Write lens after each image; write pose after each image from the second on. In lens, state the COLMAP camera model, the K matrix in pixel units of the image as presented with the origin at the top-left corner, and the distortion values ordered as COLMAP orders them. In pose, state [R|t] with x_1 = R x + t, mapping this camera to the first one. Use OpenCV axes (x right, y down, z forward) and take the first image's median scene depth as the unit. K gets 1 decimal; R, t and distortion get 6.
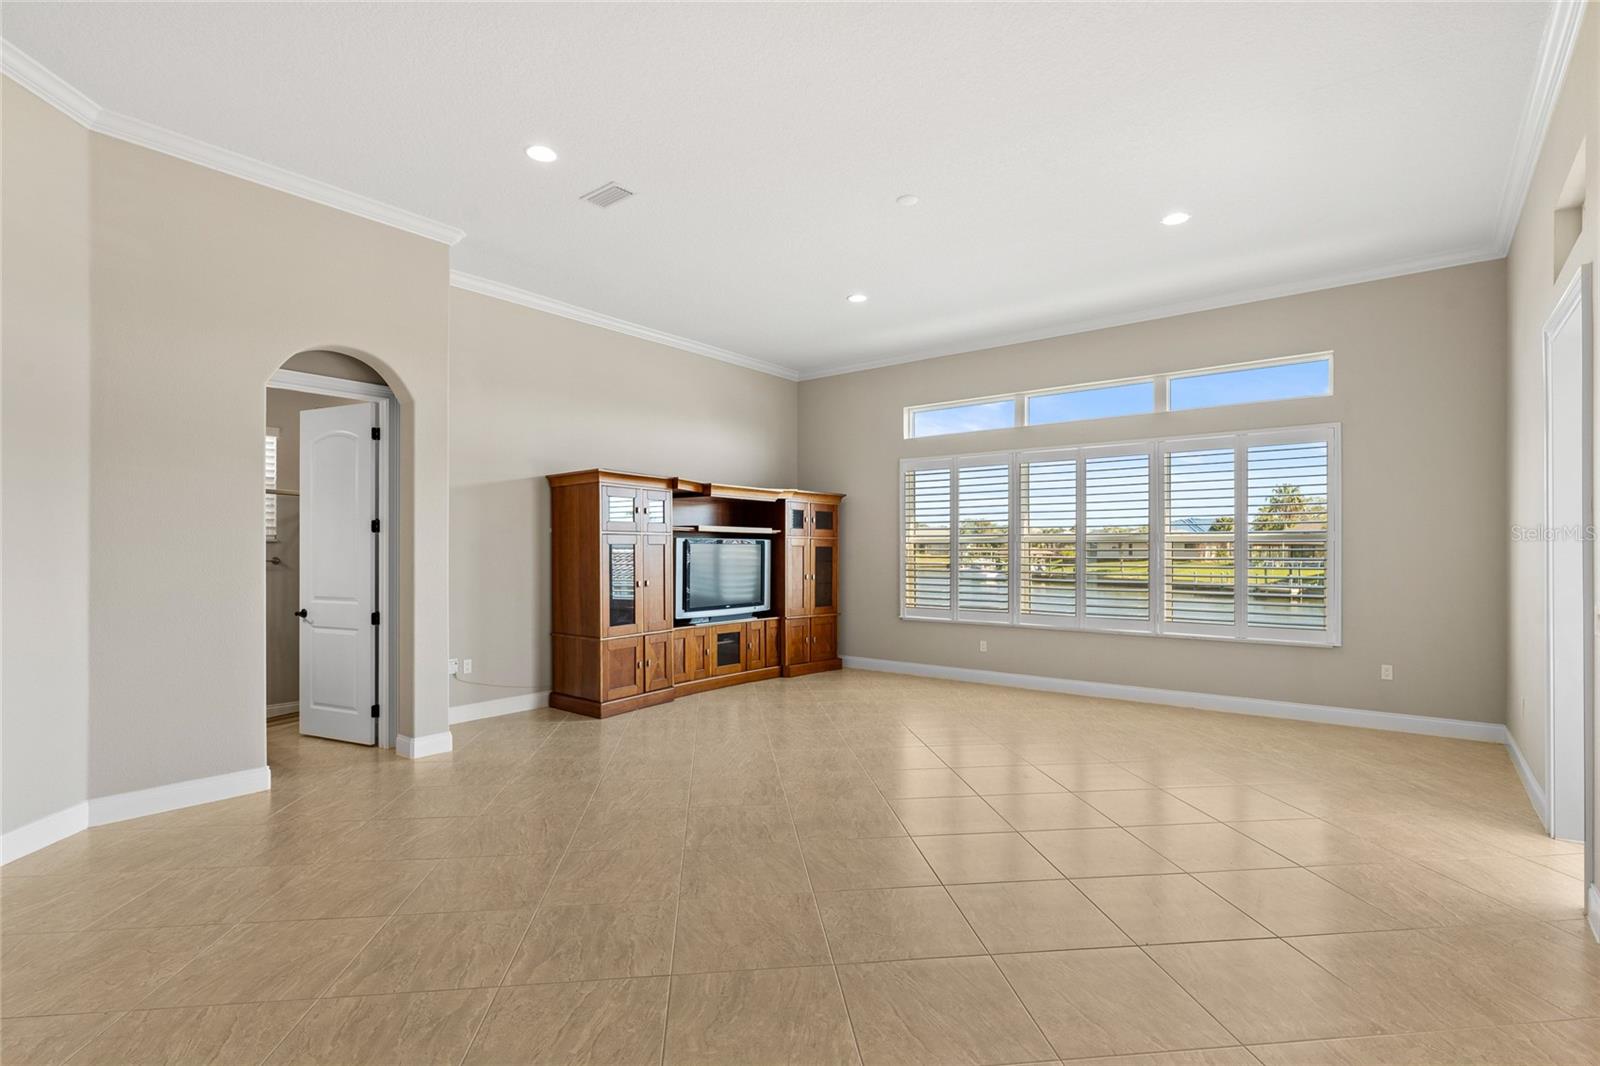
lens RADIAL K [[784.4, 0, 800.5], [0, 784.4, 544.5], [0, 0, 1]] dist [0.000634, 0.000020]
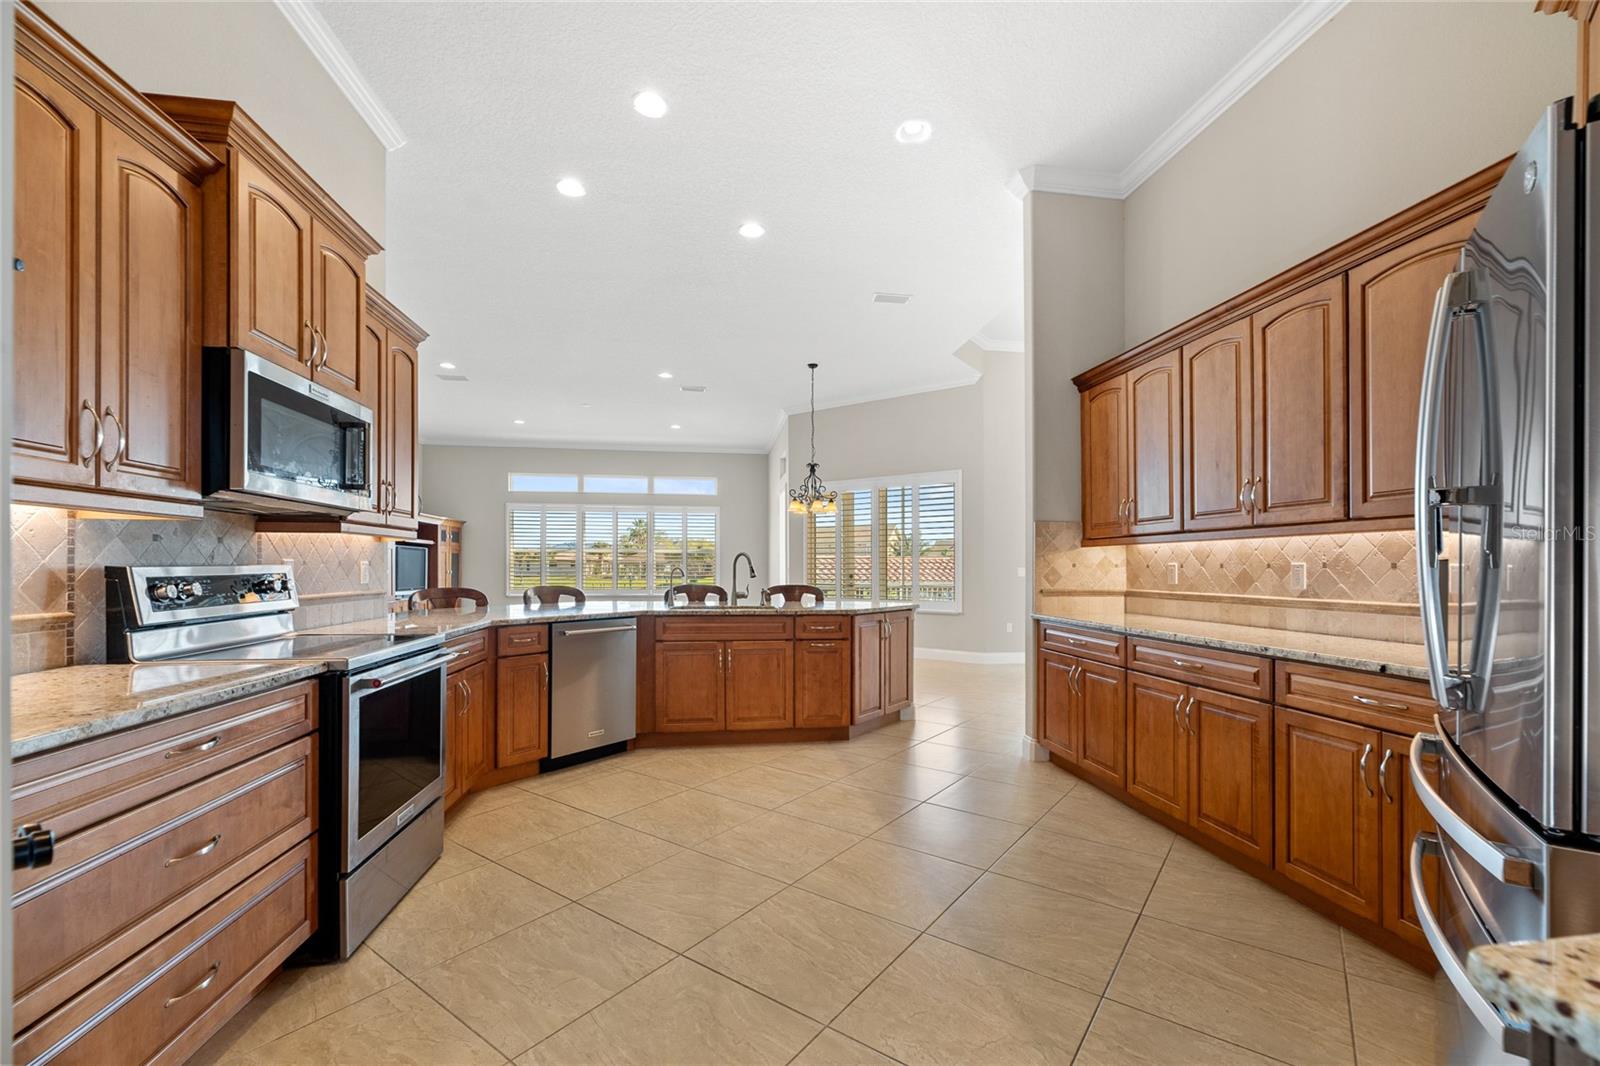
lens RADIAL K [[655.7, 0, 840.9], [0, 655.7, 560.1], [0, 0, 1]] dist [0.001152, -0.000311]
pose [[0.658799, 0.009802, 0.752255, -0.500864], [-0.005615, 0.999951, -0.008112, 0.024852], [-0.752298, 0.001121, 0.658822, -0.520150]]
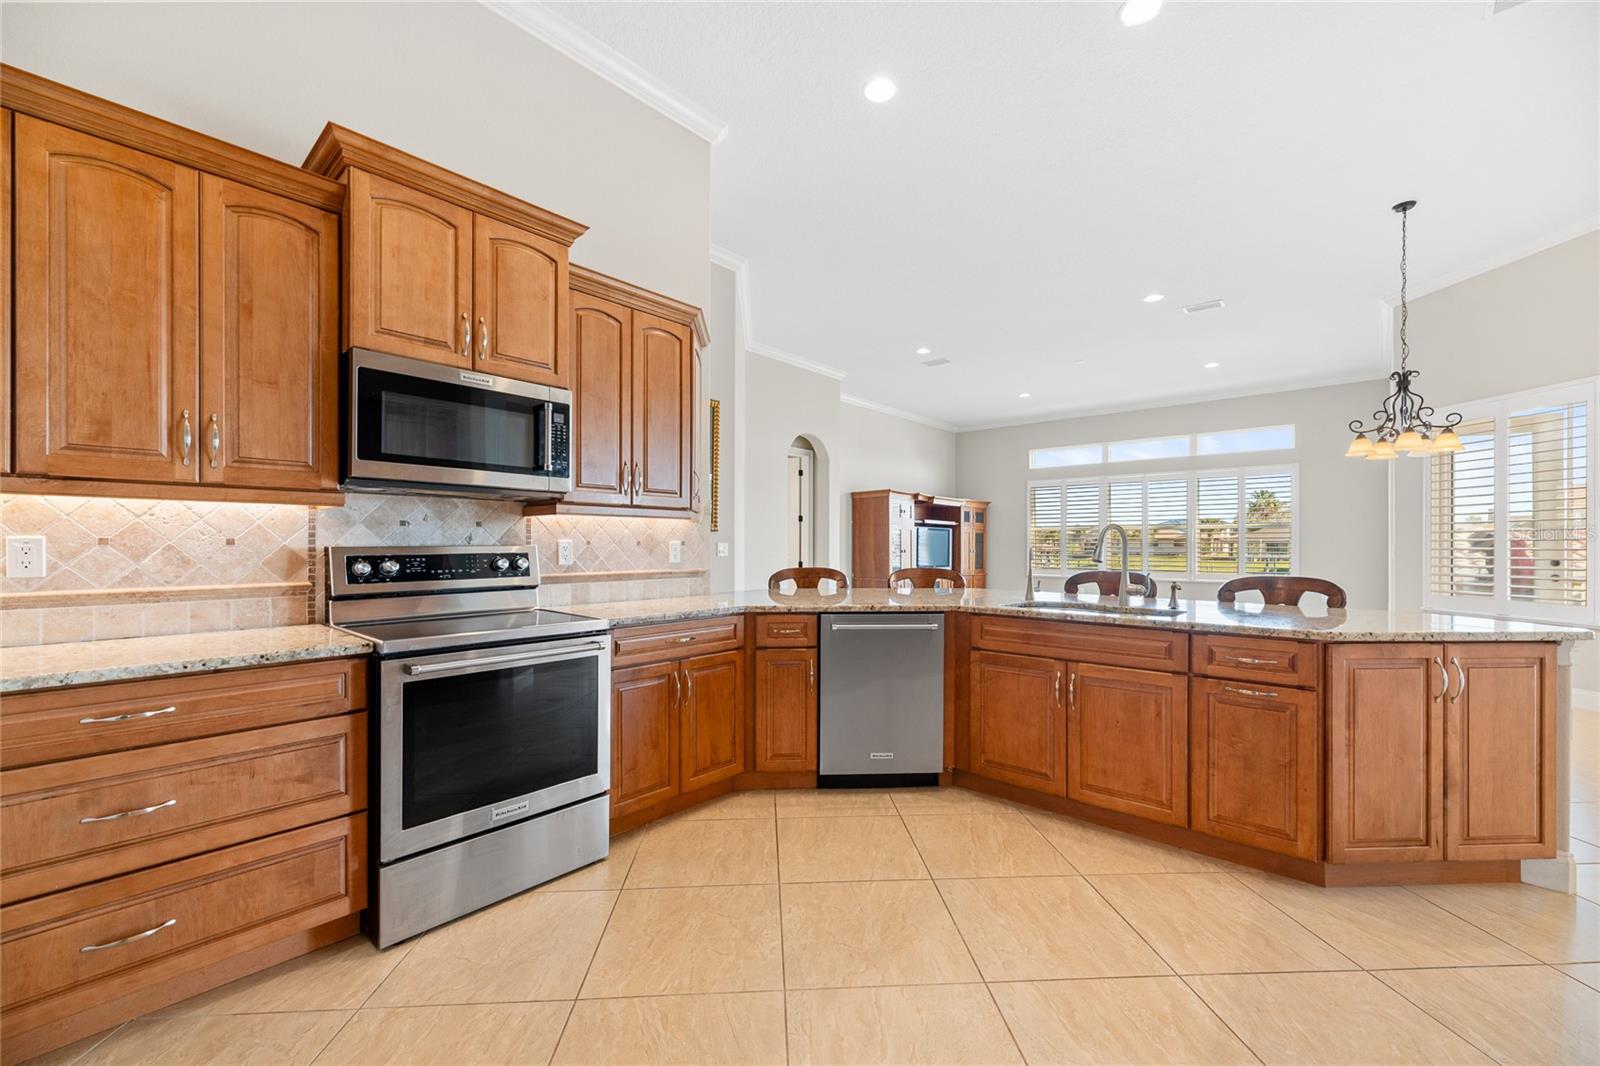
lens RADIAL K [[655.7, 0, 802.9], [0, 655.7, 544.3], [0, 0, 1]] dist [0.001152, -0.000311]
pose [[0.998343, 0.001079, -0.057529, -0.288858], [-0.000900, 0.999995, 0.003152, 0.024491], [0.057532, -0.003095, 0.998339, -0.454708]]
